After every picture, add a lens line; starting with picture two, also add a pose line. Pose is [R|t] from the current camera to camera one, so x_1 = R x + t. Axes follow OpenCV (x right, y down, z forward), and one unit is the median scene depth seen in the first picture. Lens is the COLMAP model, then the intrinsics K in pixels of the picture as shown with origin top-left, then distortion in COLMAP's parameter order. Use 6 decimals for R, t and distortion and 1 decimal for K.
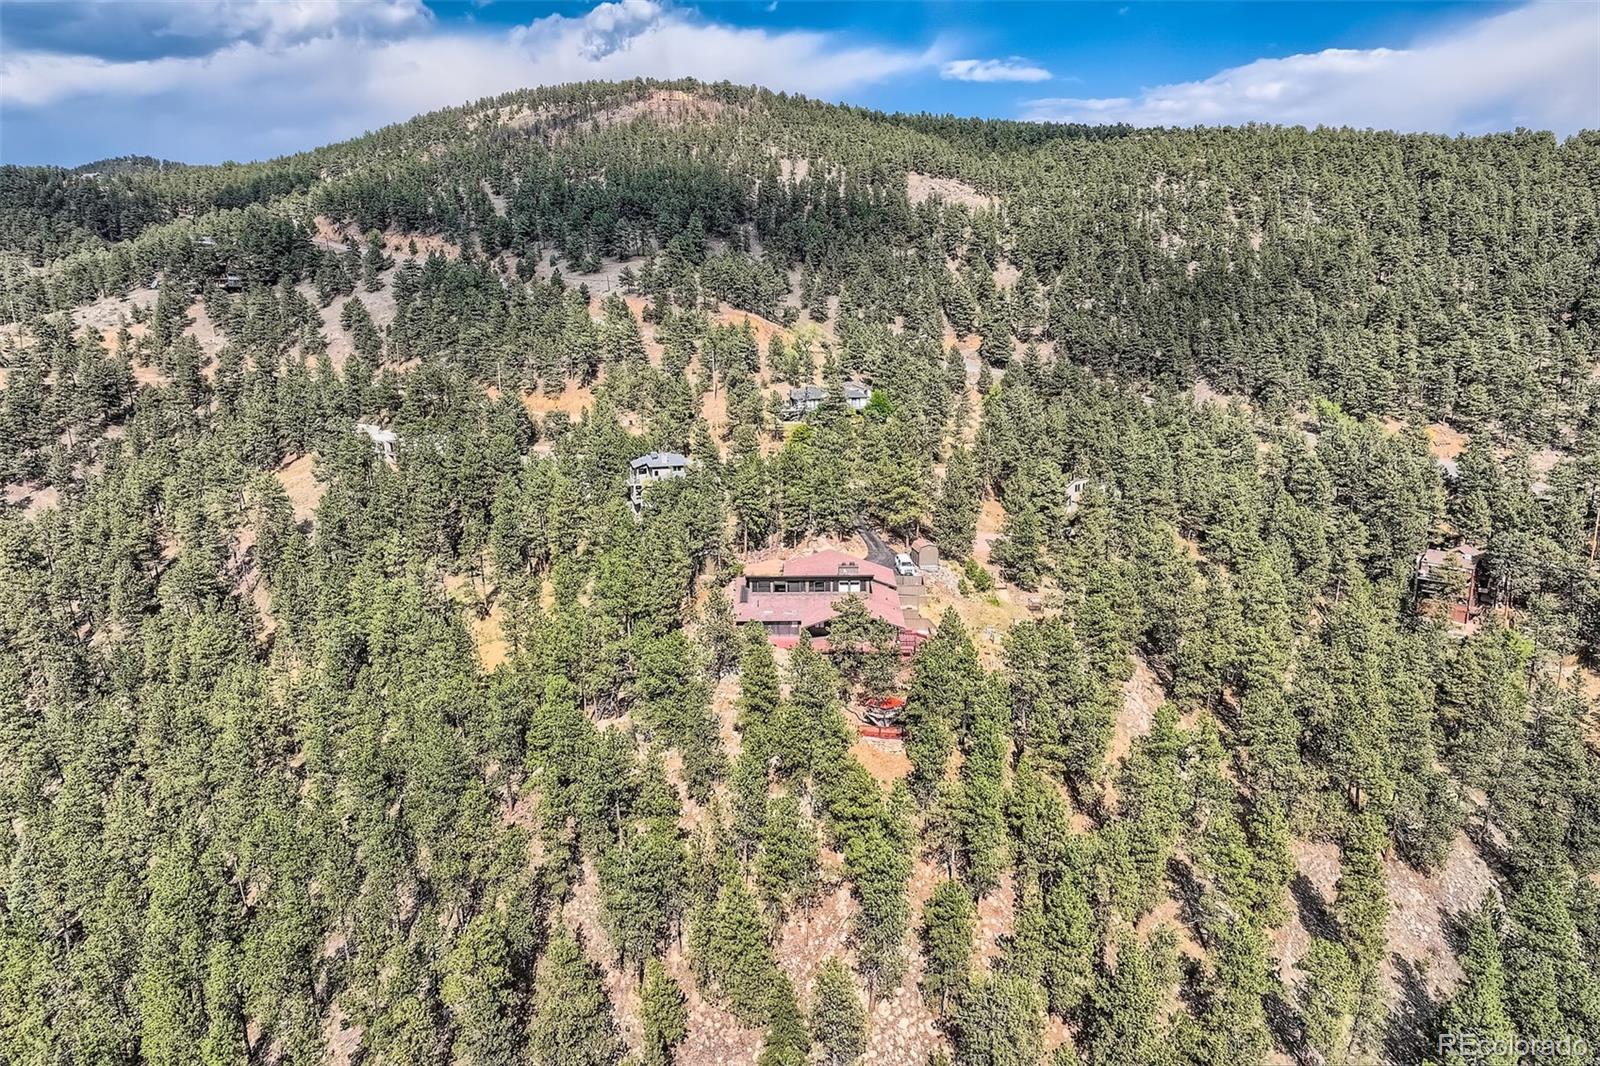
lens RADIAL K [[1140.3, 0, 800.0], [0, 1140.3, 533.0], [0, 0, 1]] dist [0.001624, -0.001089]
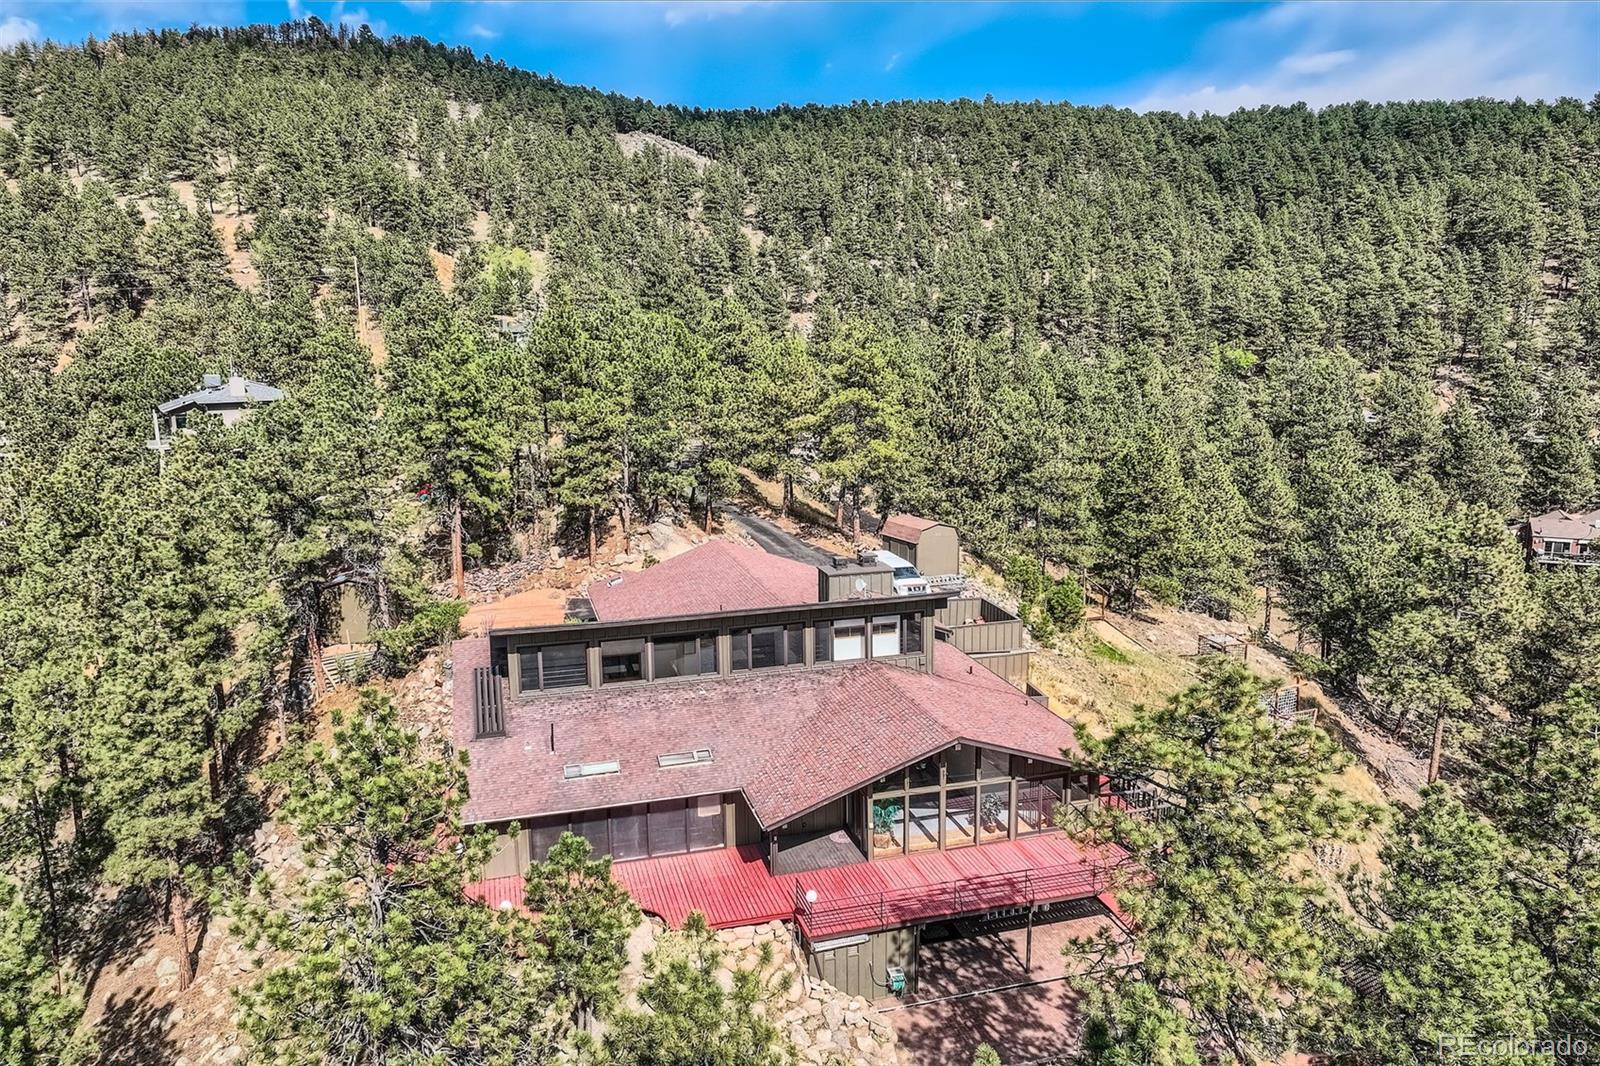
lens RADIAL K [[1140.3, 0, 800.0], [0, 1140.3, 533.0], [0, 0, 1]] dist [0.001624, -0.001089]
pose [[0.959933, -0.054836, 0.274812, -0.044423], [0.068628, 0.996807, -0.040820, 0.027318], [-0.271696, 0.058044, 0.960631, 0.647996]]
